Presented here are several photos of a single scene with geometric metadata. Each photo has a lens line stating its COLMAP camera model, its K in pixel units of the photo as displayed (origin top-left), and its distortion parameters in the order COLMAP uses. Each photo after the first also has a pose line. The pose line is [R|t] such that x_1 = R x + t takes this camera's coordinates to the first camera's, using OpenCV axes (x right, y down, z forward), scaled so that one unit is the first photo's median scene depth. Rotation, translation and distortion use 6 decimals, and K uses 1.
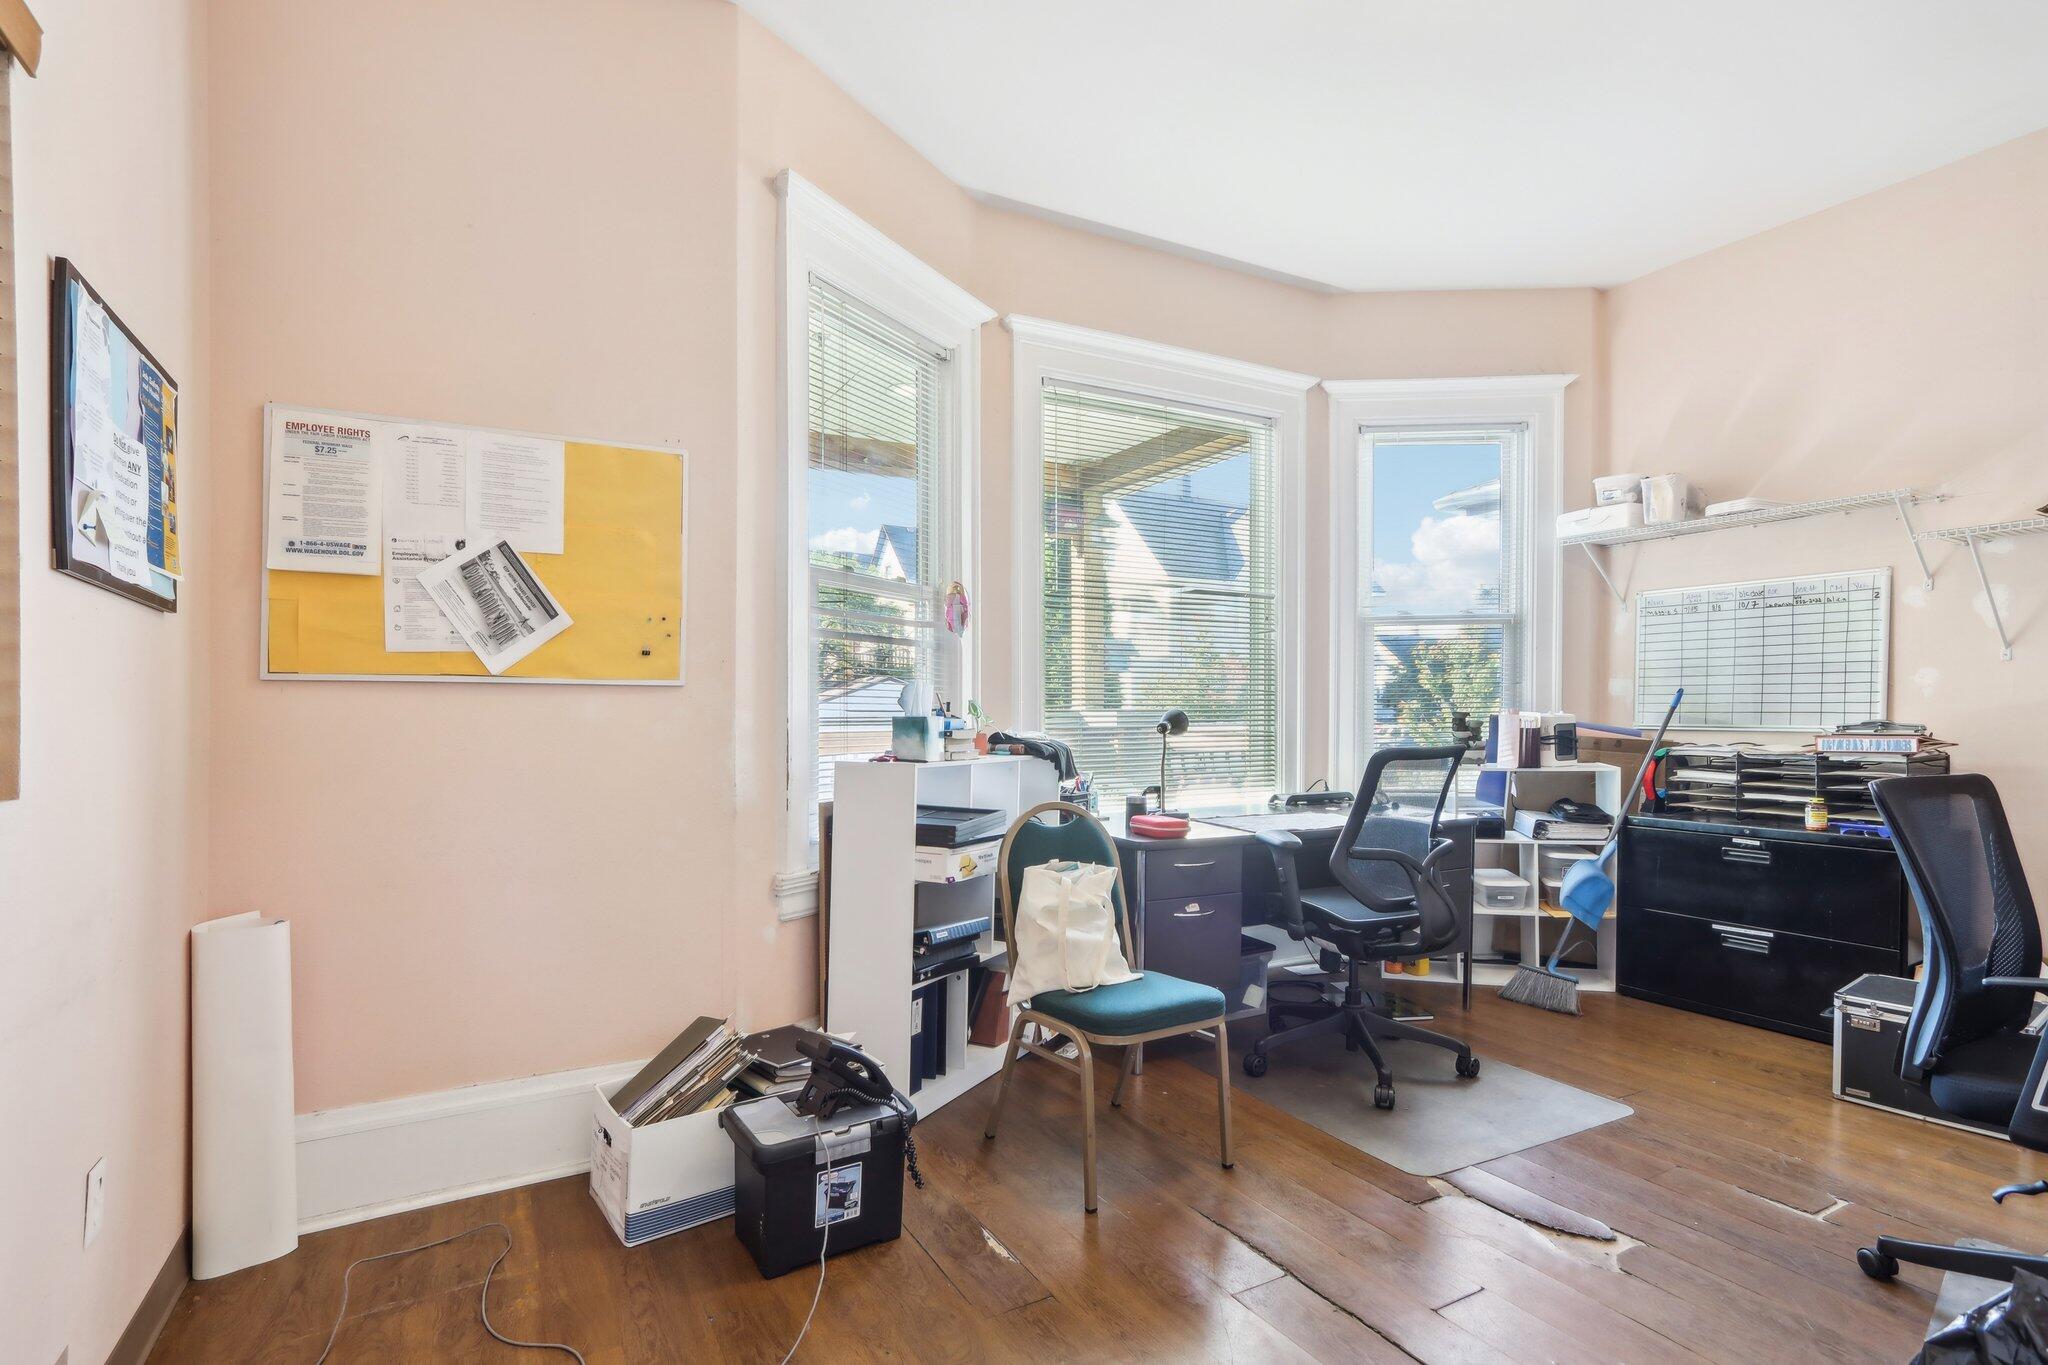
lens RADIAL K [[989.8, 0, 1023.8], [0, 989.8, 711.1], [0, 0, 1]] dist [0.000001, -0.000001]
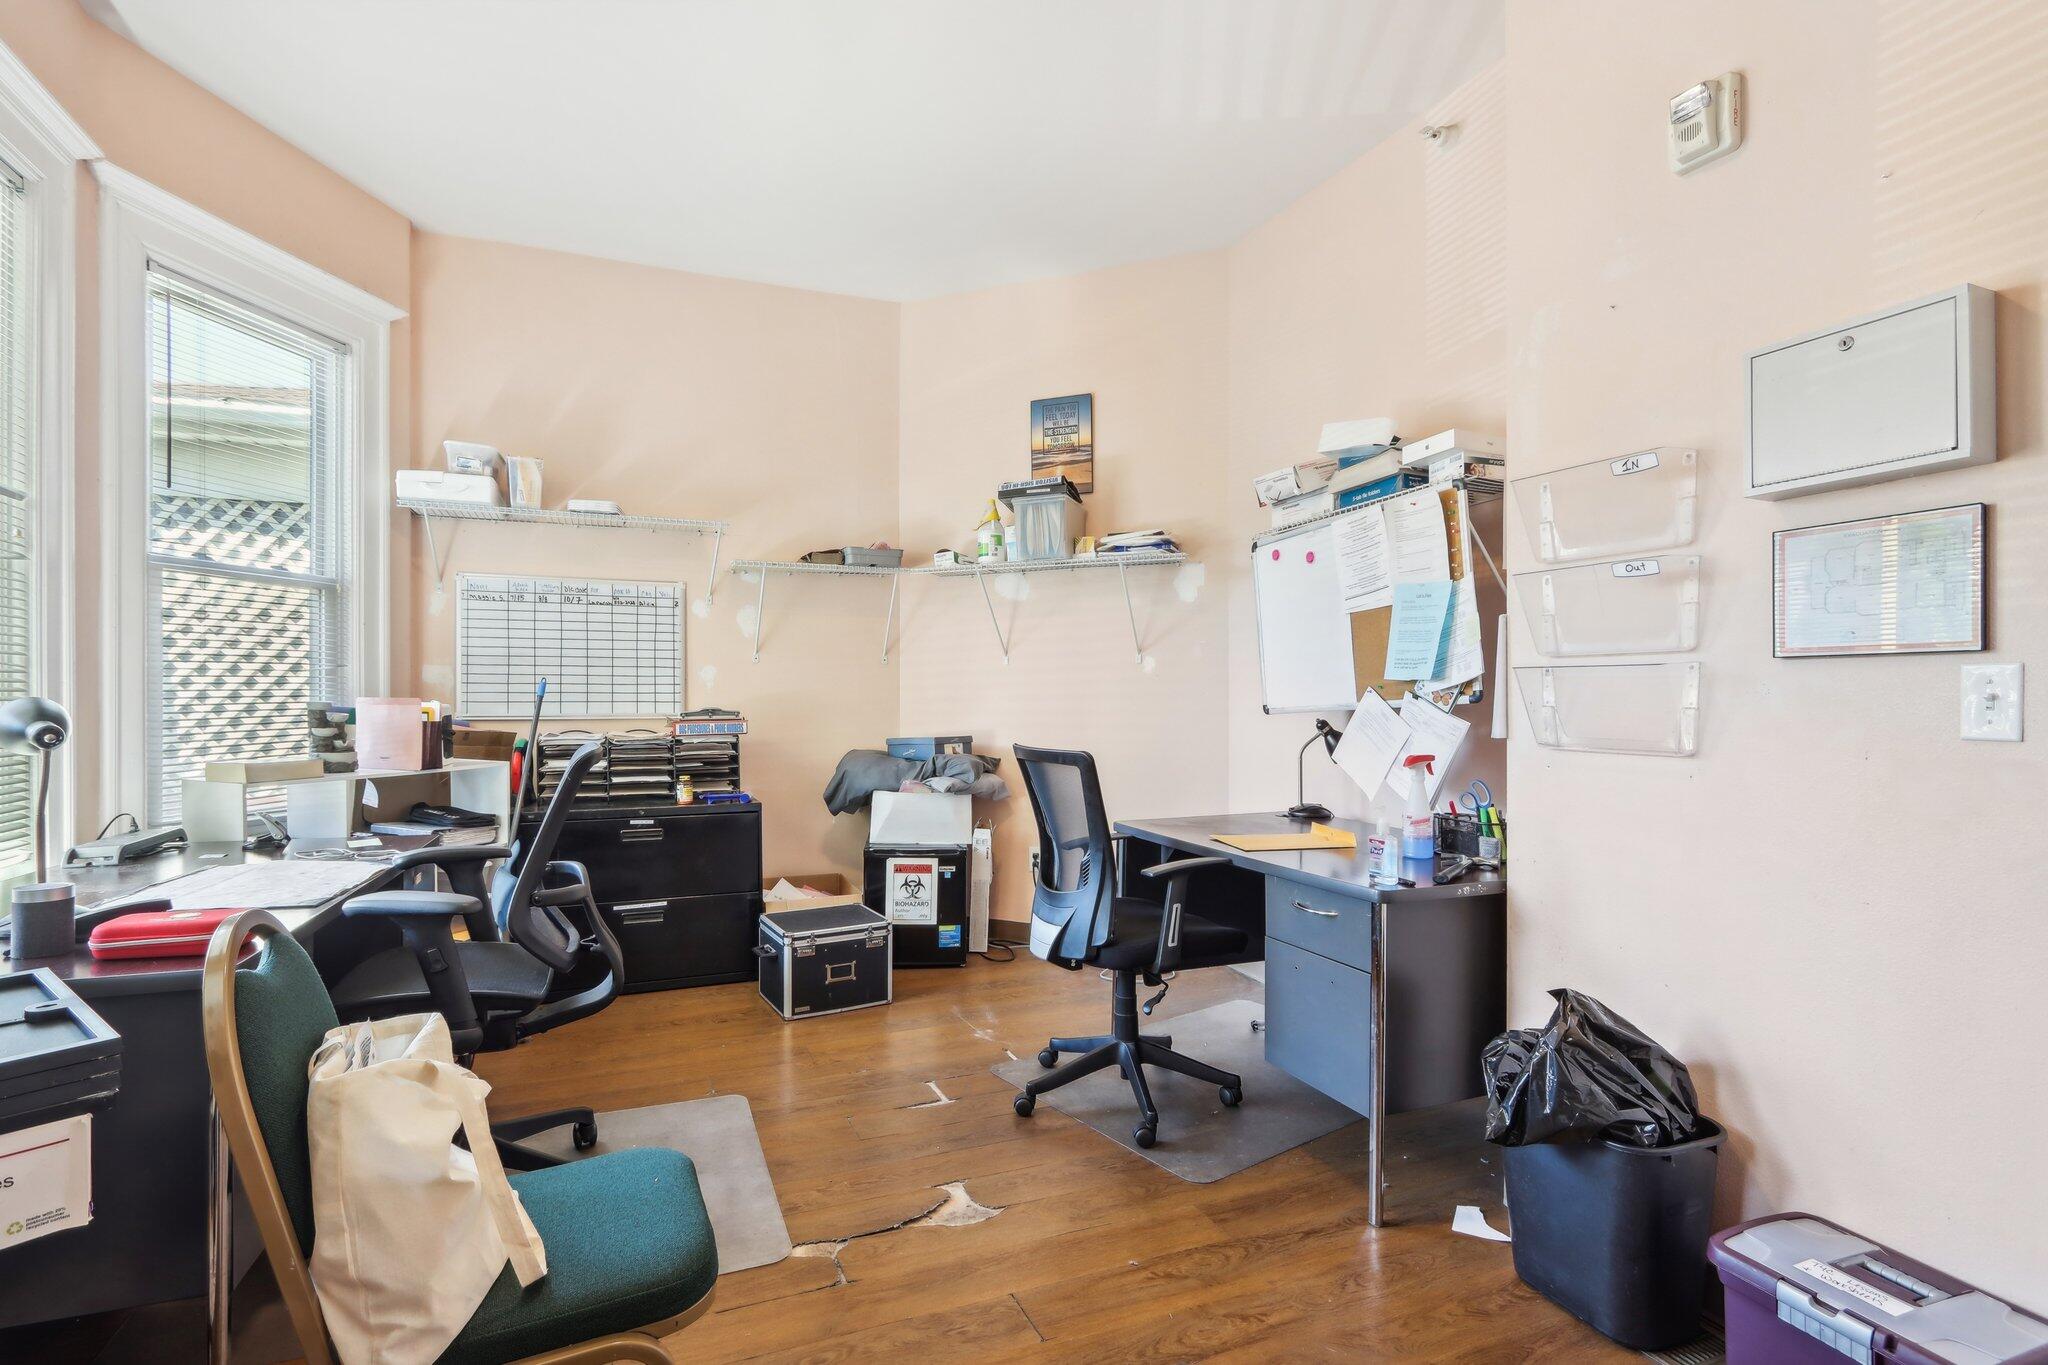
lens RADIAL K [[981.2, 0, 974.5], [0, 981.2, 687.2], [0, 0, 1]] dist [-0.001612, -0.000834]
pose [[0.136703, 0.011483, 0.990546, -0.254774], [0.001005, 0.999931, -0.011731, -0.001679], [-0.990612, 0.002599, 0.136682, 0.454345]]
